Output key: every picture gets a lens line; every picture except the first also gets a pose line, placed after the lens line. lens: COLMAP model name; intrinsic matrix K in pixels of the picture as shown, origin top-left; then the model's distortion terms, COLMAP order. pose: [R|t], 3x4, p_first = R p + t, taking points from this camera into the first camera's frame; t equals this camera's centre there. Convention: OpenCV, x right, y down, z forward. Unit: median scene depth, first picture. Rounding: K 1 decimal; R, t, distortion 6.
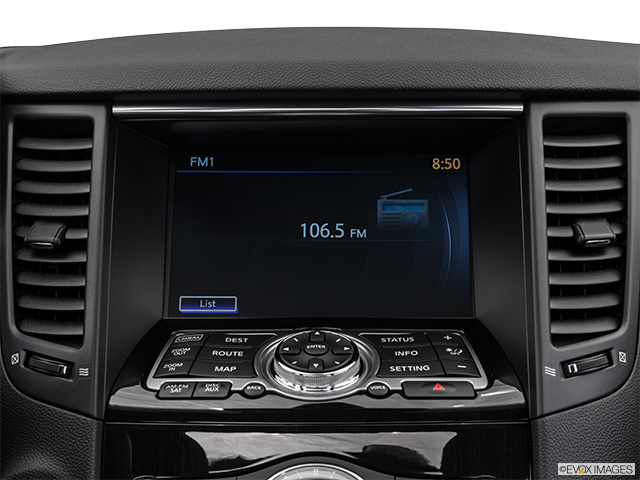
lens RADIAL K [[1472.5, 0, 318.6], [0, 1472.5, 239.0], [0, 0, 1]] dist [0.226287, 0.000000]
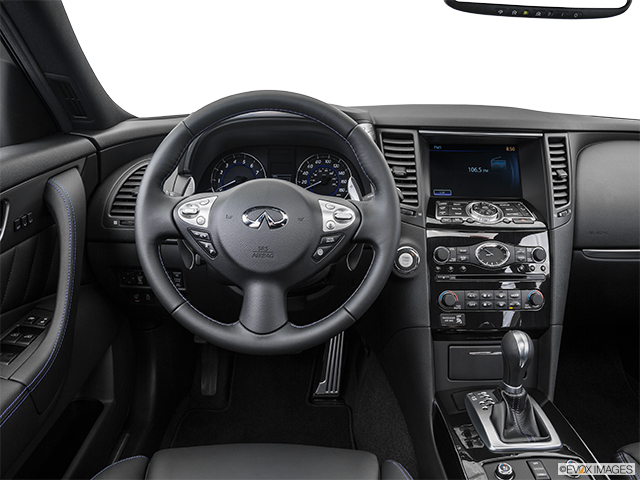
lens RADIAL K [[490.9, 0, 315.9], [0, 490.9, 238.4], [0, 0, 1]] dist [-0.124484, 0.060338]
pose [[0.999273, 0.006141, 0.037636, -0.406635], [-0.012413, 0.985580, 0.168752, -0.034672], [-0.036057, -0.169096, 0.984940, -0.059017]]
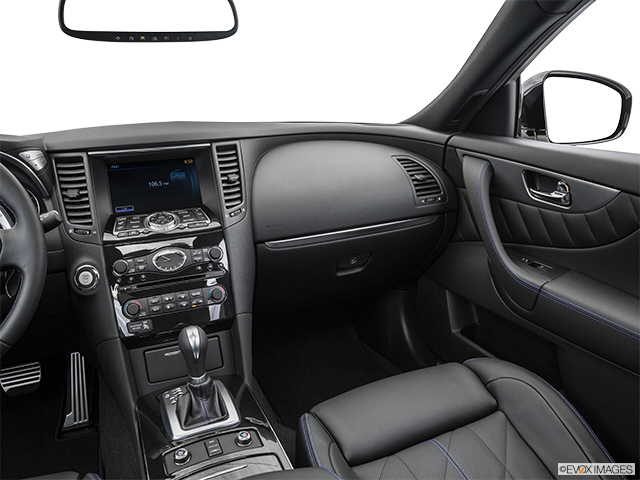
lens RADIAL K [[490.9, 0, 320.9], [0, 490.9, 240.6], [0, 0, 1]] dist [-0.124484, 0.060338]
pose [[0.901601, -0.134486, 0.411131, -0.137003], [0.074580, 0.984538, 0.158503, -0.026012], [-0.426091, -0.112245, 0.897690, -0.200896]]
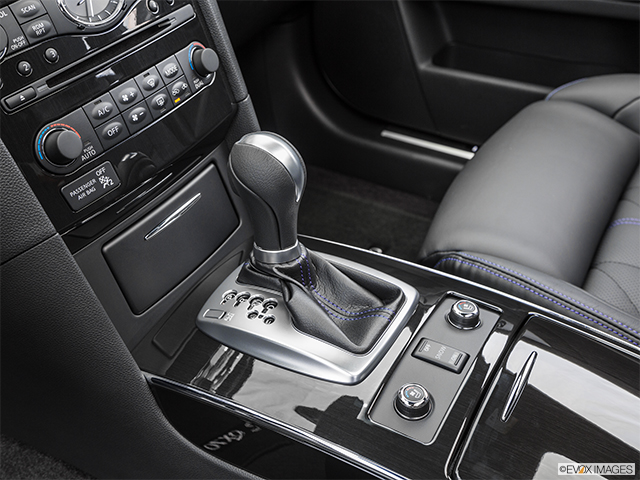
lens RADIAL K [[797.5, 0, 315.2], [0, 797.5, 235.7], [0, 0, 1]] dist [0.054696, 0.000000]
pose [[0.471631, -0.509756, 0.719523, -0.493633], [0.155148, 0.851215, 0.501360, 0.028600], [-0.868040, -0.124825, 0.480547, 0.406174]]
